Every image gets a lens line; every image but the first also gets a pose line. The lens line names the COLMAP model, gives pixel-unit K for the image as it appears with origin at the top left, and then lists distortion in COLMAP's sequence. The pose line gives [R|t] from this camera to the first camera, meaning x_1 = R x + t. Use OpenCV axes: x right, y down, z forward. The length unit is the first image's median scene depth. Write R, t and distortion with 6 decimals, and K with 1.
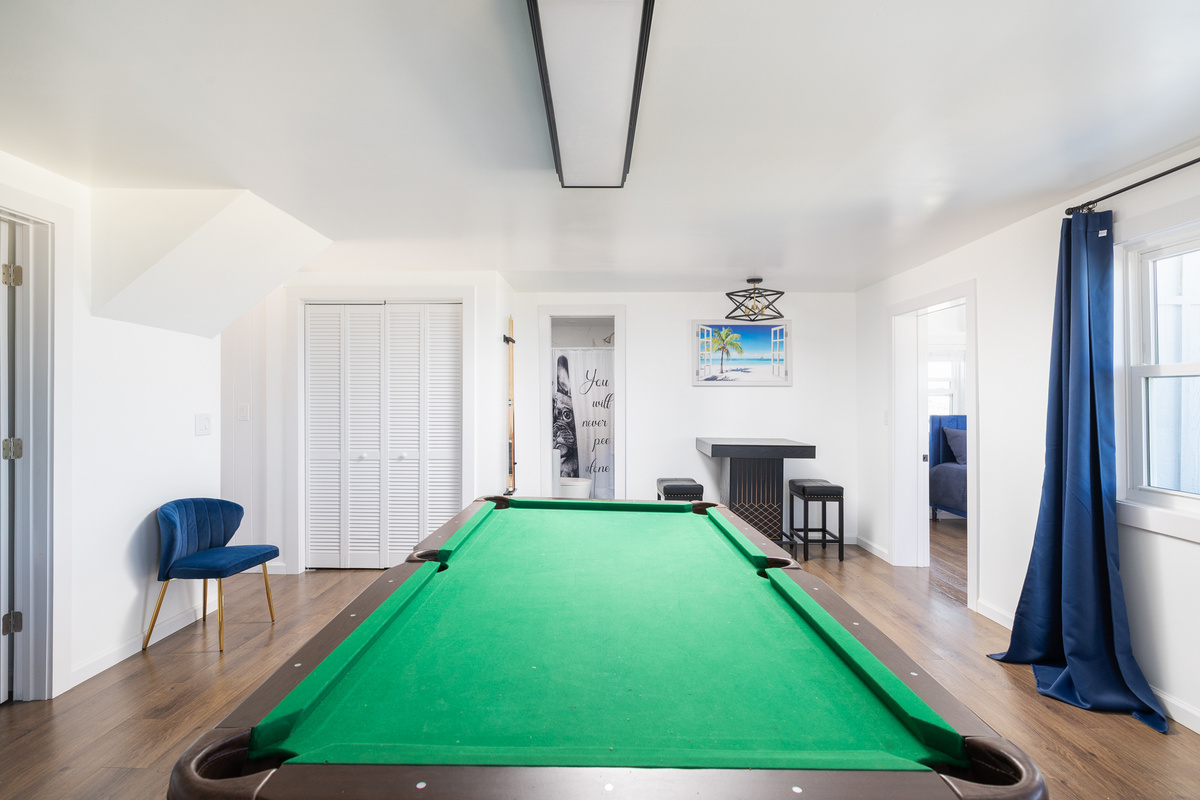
lens RADIAL K [[586.7, 0, 596.4], [0, 586.7, 392.9], [0, 0, 1]] dist [-0.000466, 0.000521]
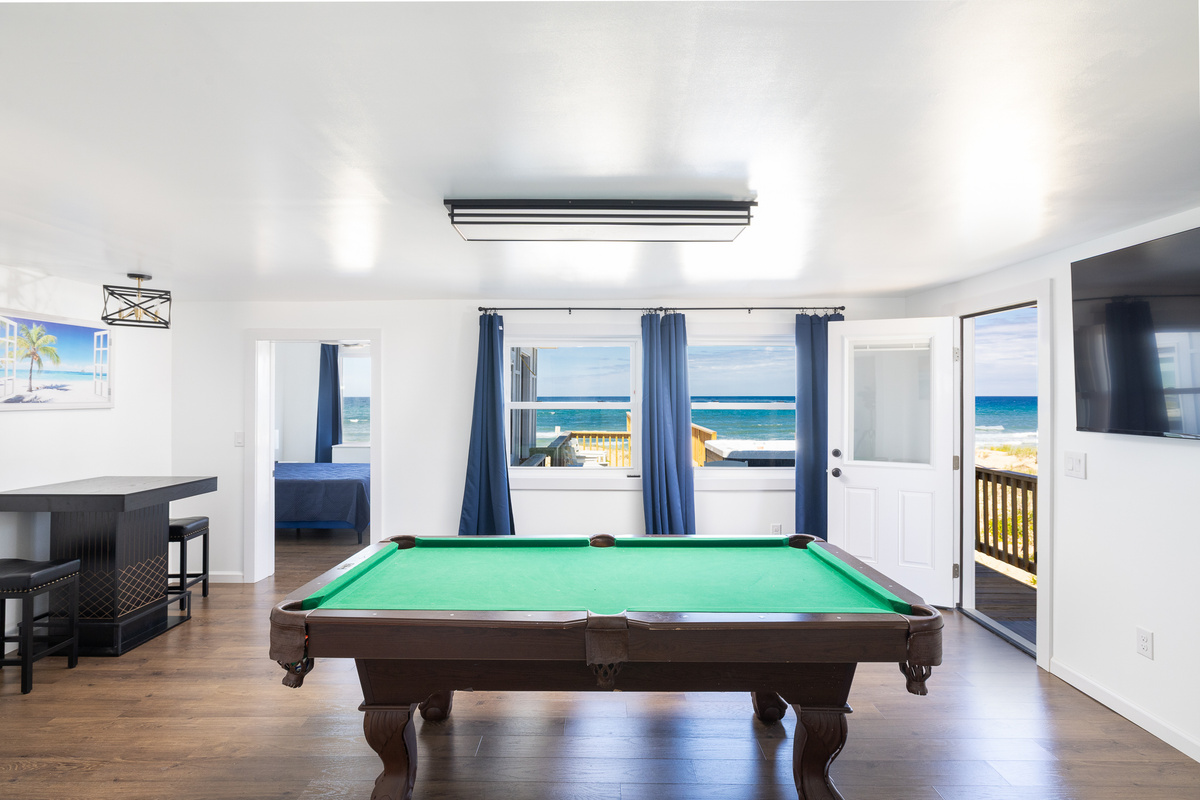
lens RADIAL K [[589.1, 0, 597.3], [0, 589.1, 389.8], [0, 0, 1]] dist [0.001464, 0.000890]
pose [[-0.001368, 0.008327, 0.999964, -0.462332], [-0.008991, 0.999925, -0.008339, -0.035877], [-0.999959, -0.009002, -0.001293, 0.352220]]
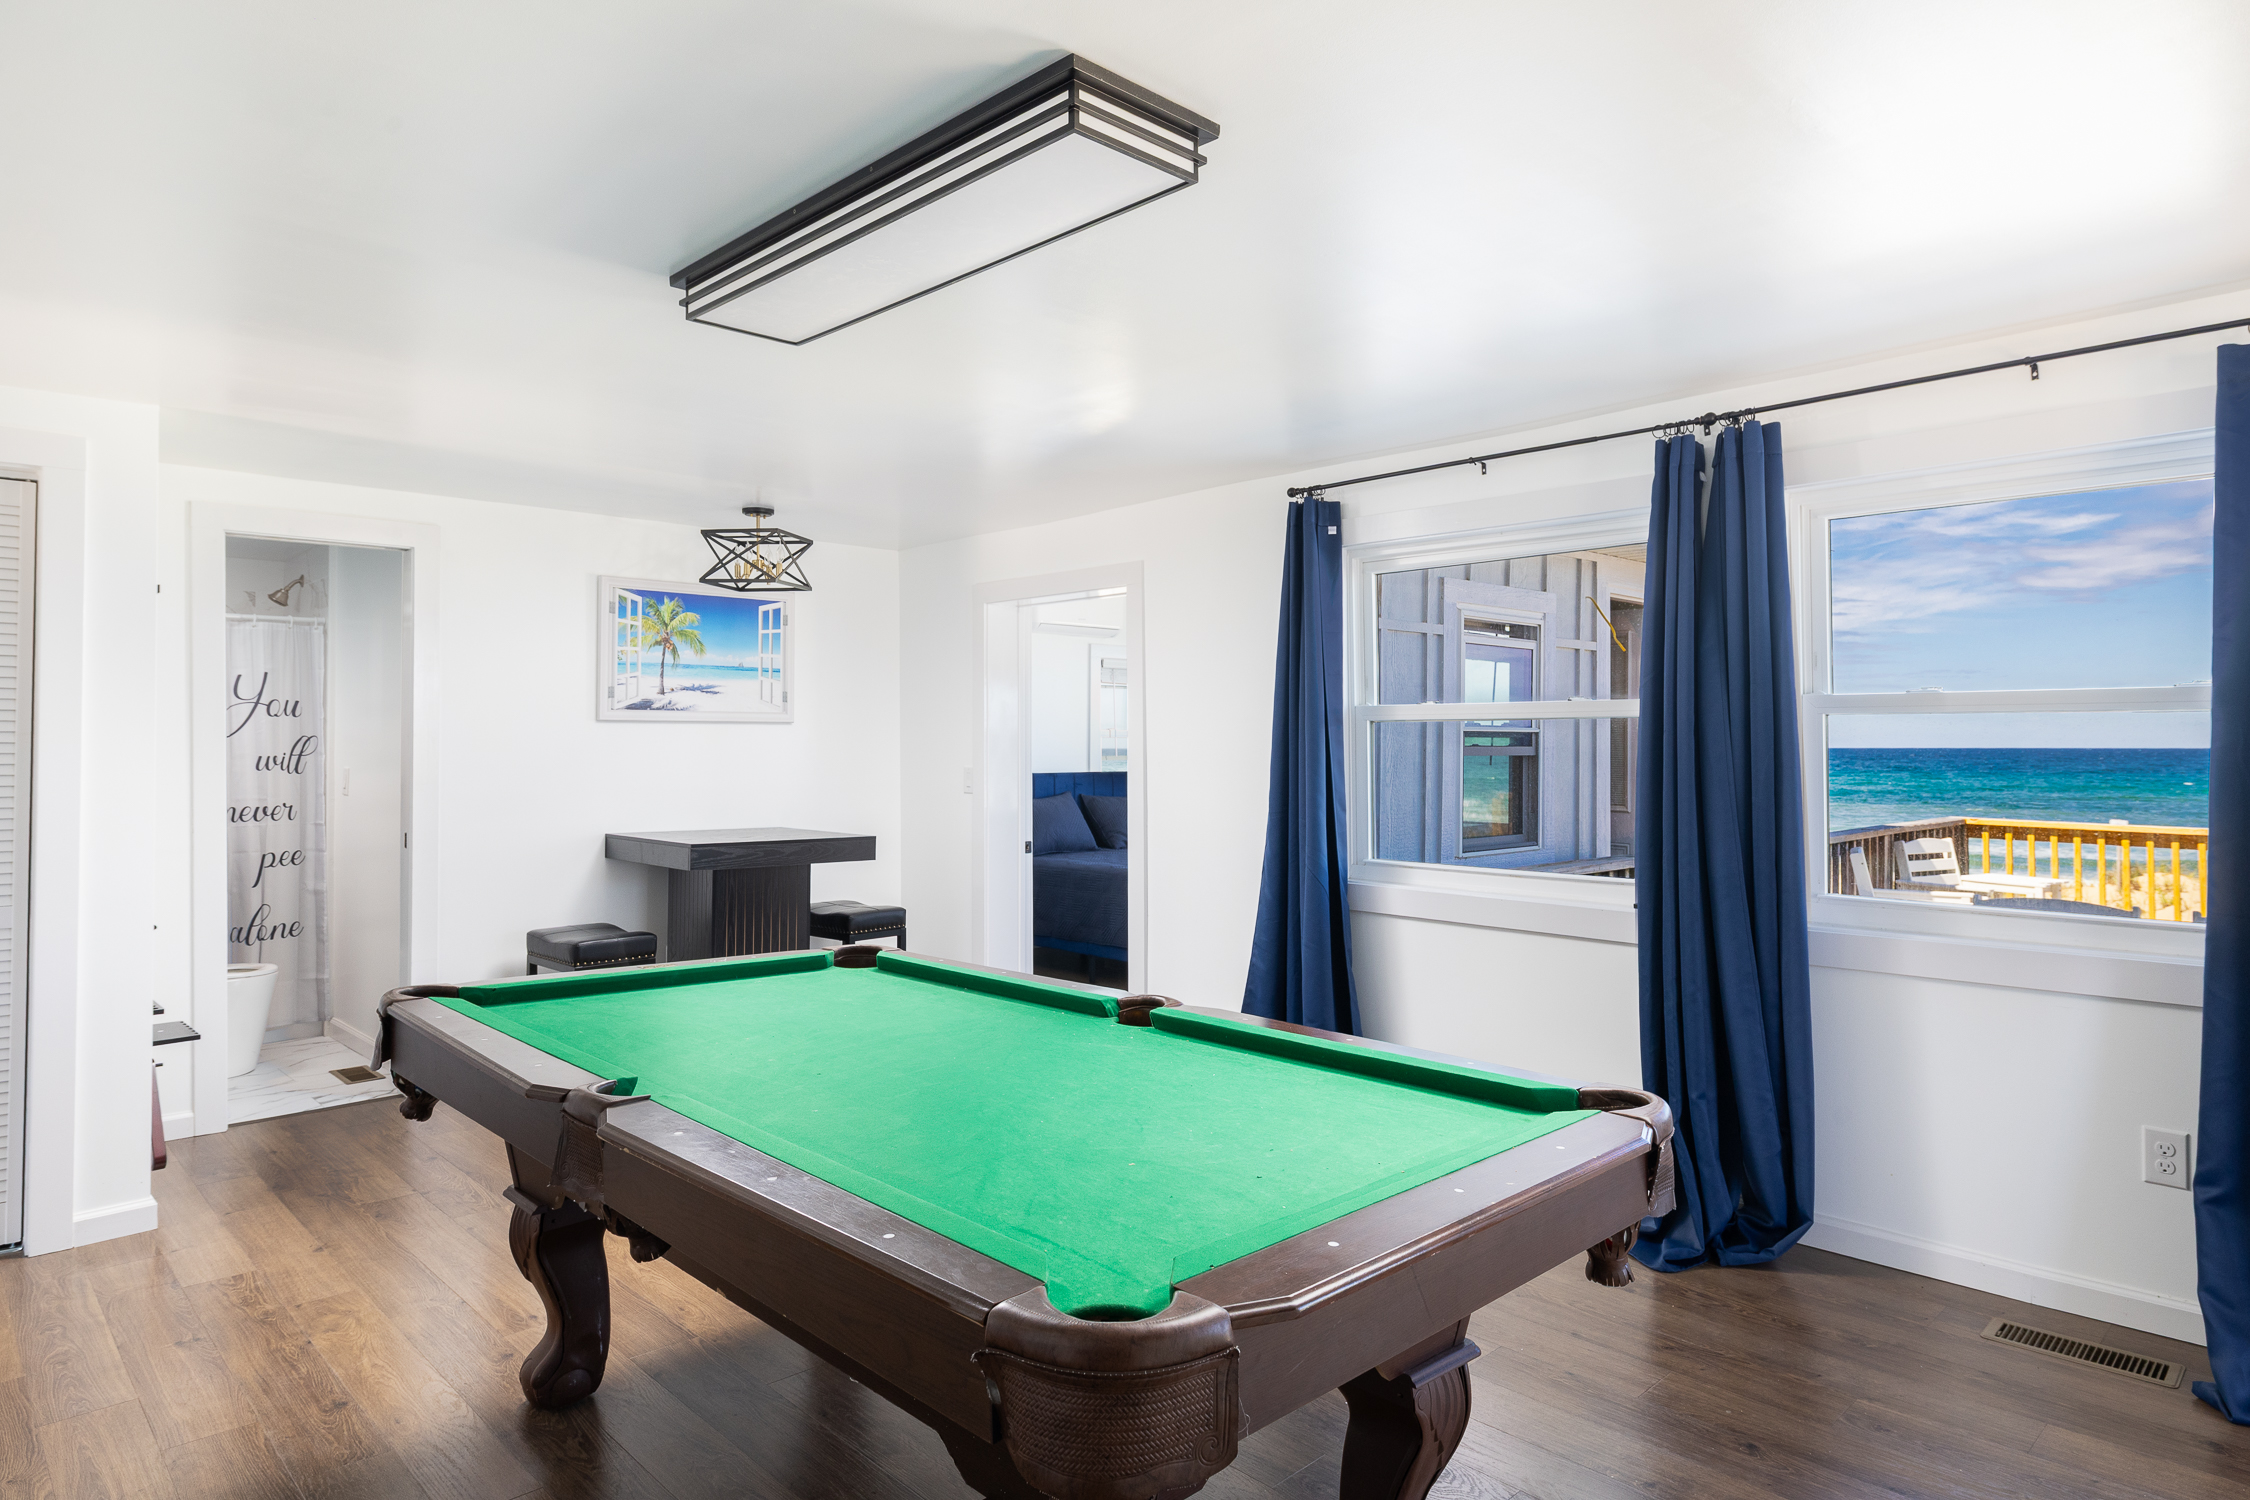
lens RADIAL K [[1315.8, 0, 1127.6], [0, 1315.8, 725.2], [0, 0, 1]] dist [0.006013, 0.001272]
pose [[0.715835, 0.008232, 0.698221, -0.256323], [-0.004964, 0.999965, -0.006700, -0.003554], [-0.698252, 0.001330, 0.715851, -0.017255]]
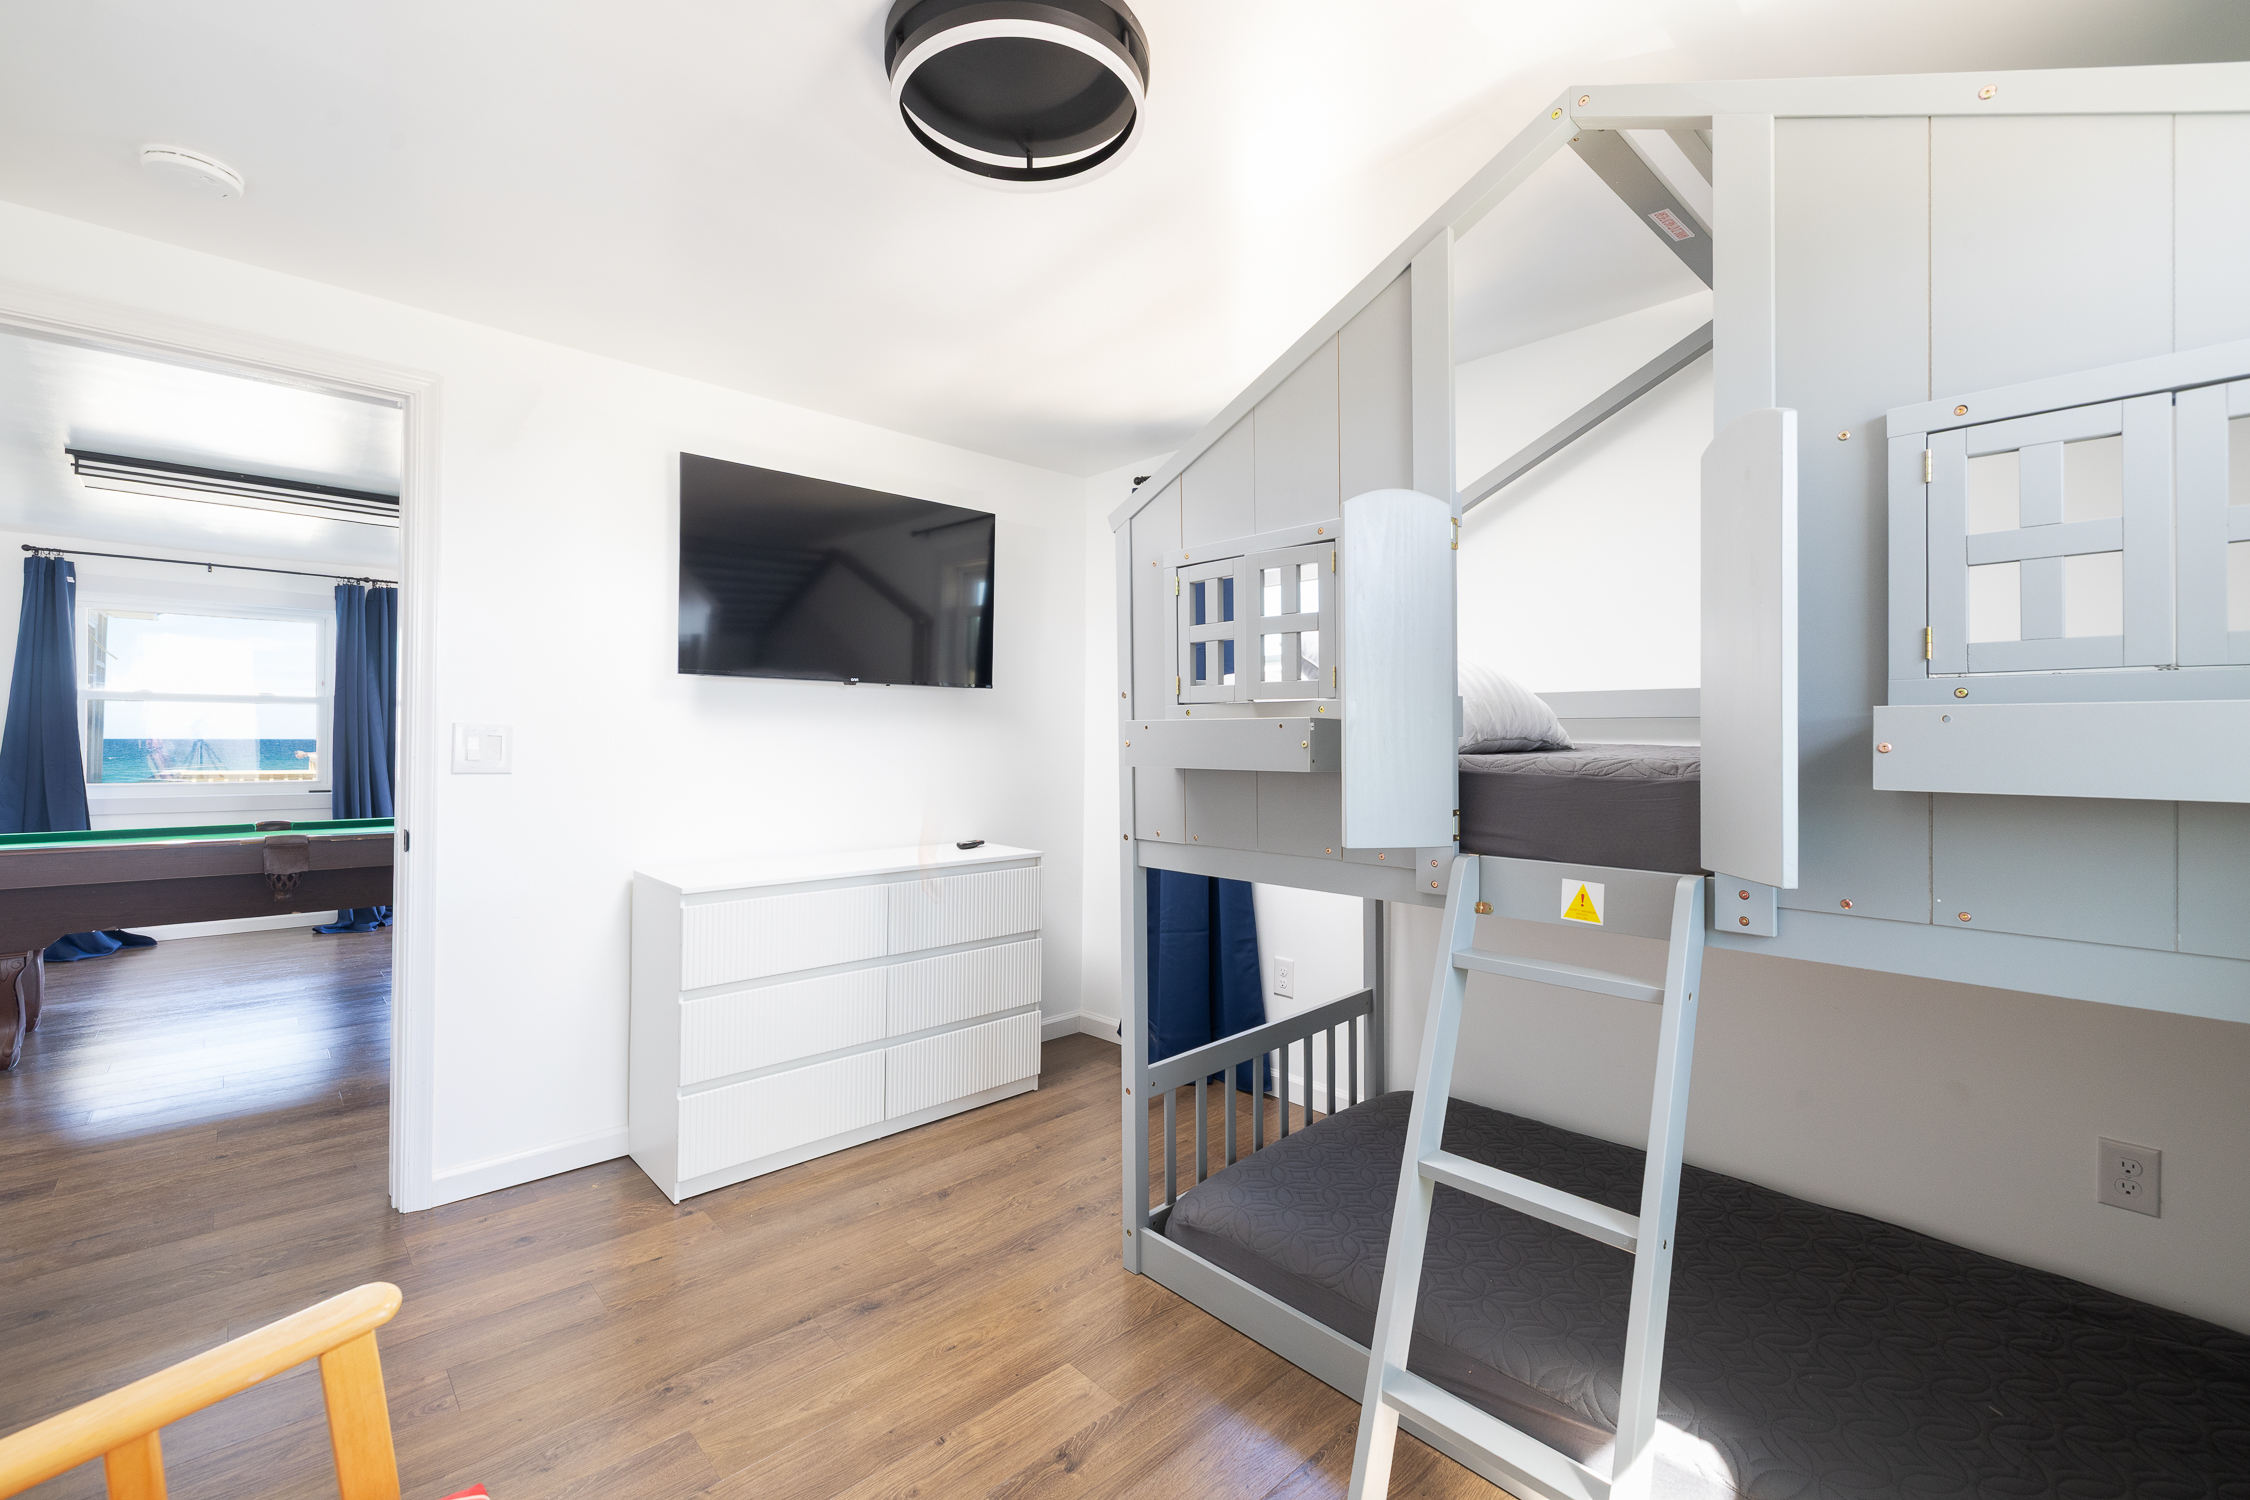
lens RADIAL K [[959.6, 0, 1128.5], [0, 959.6, 737.3], [0, 0, 1]] dist [-0.000421, -0.000358]
pose [[-0.686799, 0.001768, 0.726845, -1.050508], [-0.010467, 0.999869, -0.012322, 0.029108], [-0.726772, -0.016070, -0.686691, 0.380364]]
